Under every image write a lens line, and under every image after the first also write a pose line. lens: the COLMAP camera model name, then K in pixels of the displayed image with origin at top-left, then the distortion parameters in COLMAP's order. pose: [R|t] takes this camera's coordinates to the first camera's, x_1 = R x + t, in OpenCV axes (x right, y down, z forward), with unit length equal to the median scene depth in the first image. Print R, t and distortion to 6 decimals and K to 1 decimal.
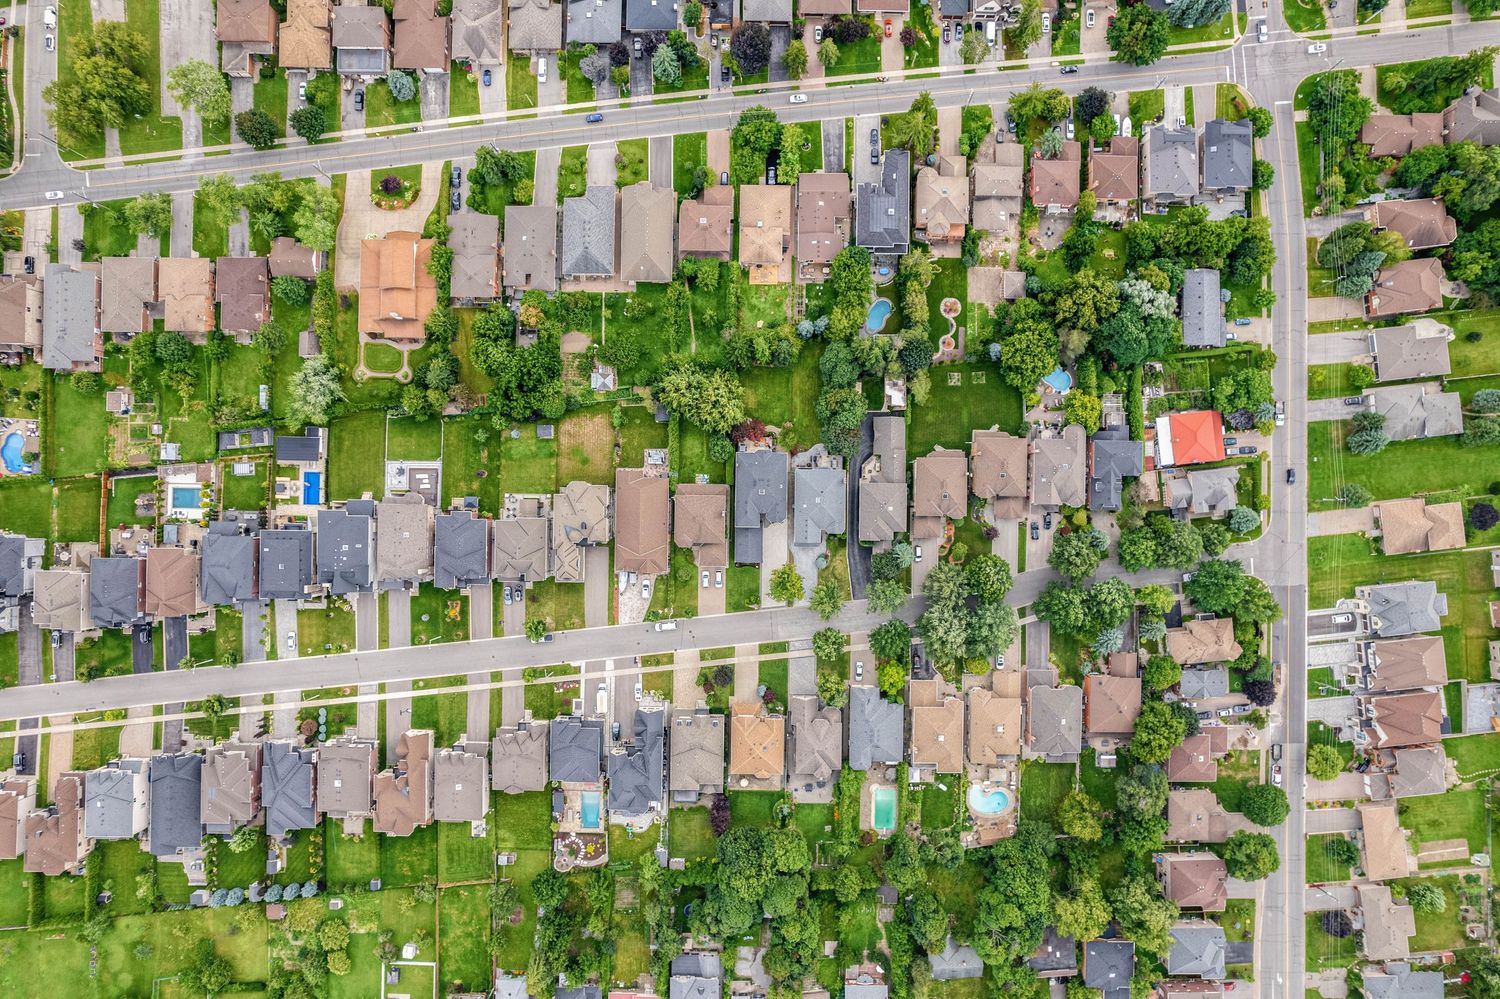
lens RADIAL K [[958.8, 0, 754.2], [0, 958.8, 504.7], [0, 0, 1]] dist [-0.079460, 0.071521]
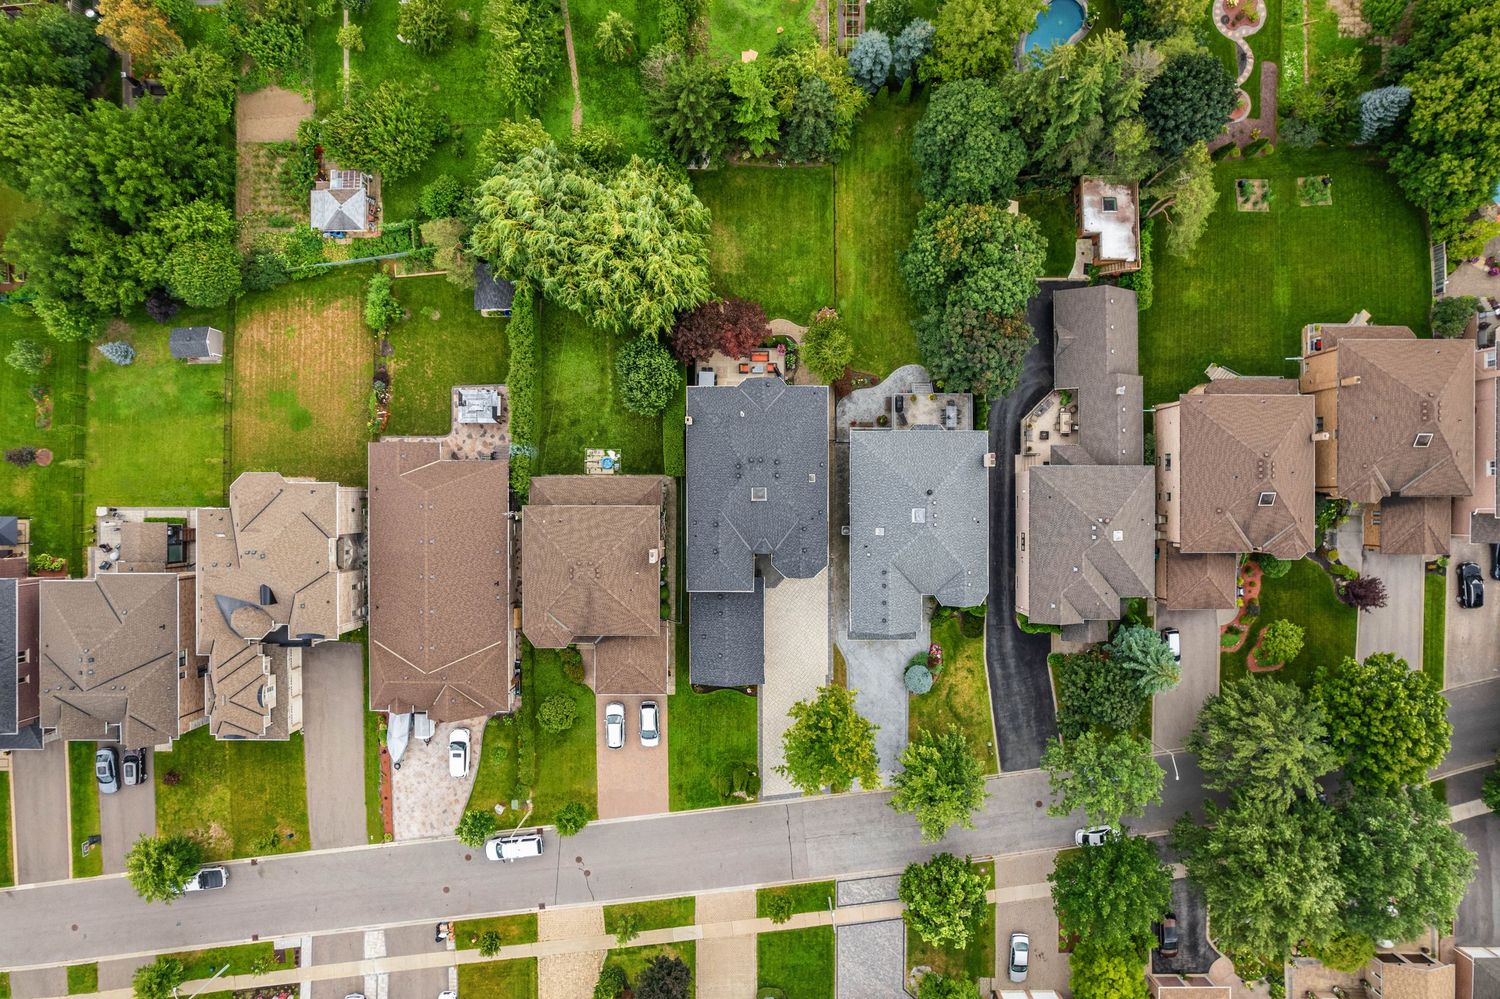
lens RADIAL K [[958.8, 0, 754.2], [0, 958.8, 504.7], [0, 0, 1]] dist [-0.079460, 0.071521]
pose [[0.999888, -0.013812, -0.005754, 0.008020], [0.013853, 0.999878, 0.007198, -0.011737], [0.005653, -0.007276, 0.999958, 0.623074]]
